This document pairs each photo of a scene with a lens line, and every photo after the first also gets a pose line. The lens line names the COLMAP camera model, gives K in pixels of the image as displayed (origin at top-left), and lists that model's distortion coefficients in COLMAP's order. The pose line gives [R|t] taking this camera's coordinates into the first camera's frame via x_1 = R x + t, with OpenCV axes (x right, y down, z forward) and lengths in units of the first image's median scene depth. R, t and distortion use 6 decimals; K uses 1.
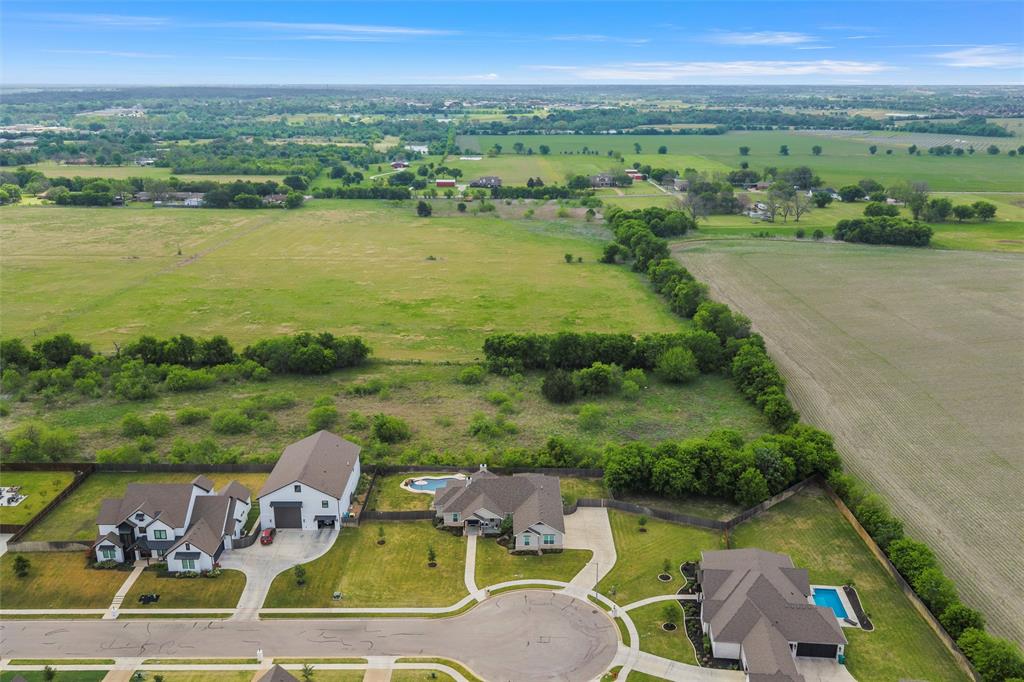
lens RADIAL K [[861.6, 0, 512.0], [0, 861.6, 341.0], [0, 0, 1]] dist [0.004124, -0.002549]
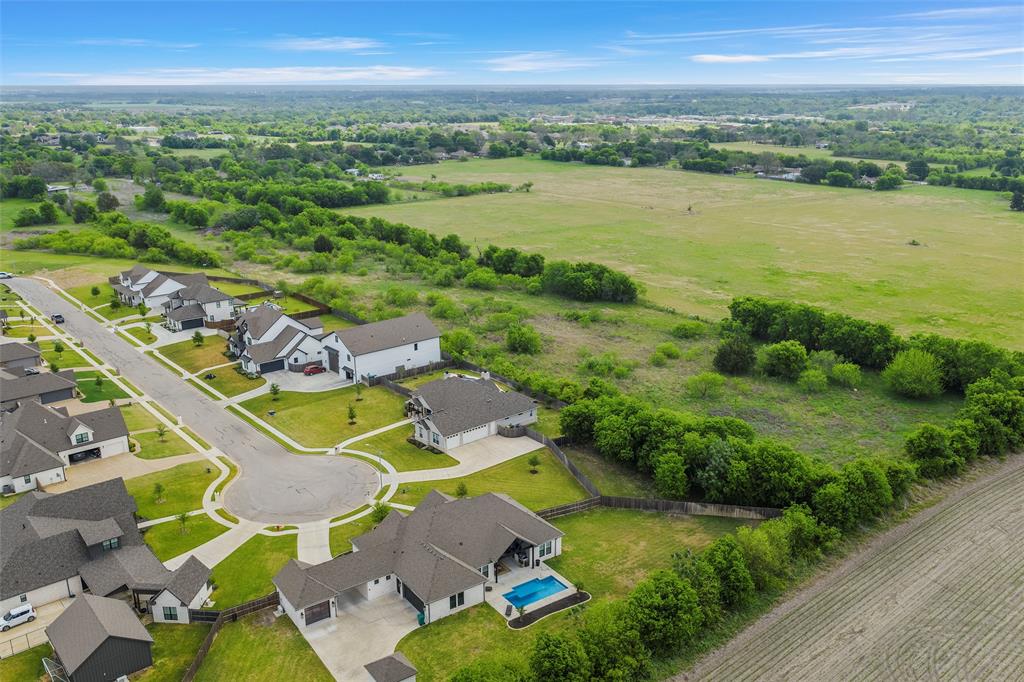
lens RADIAL K [[861.6, 0, 512.0], [0, 861.6, 341.0], [0, 0, 1]] dist [0.004124, -0.002549]
pose [[0.640922, 0.215679, -0.736683, 0.498533], [-0.217587, 0.971397, 0.095093, 0.004915], [0.736121, 0.099346, 0.669519, 0.241726]]
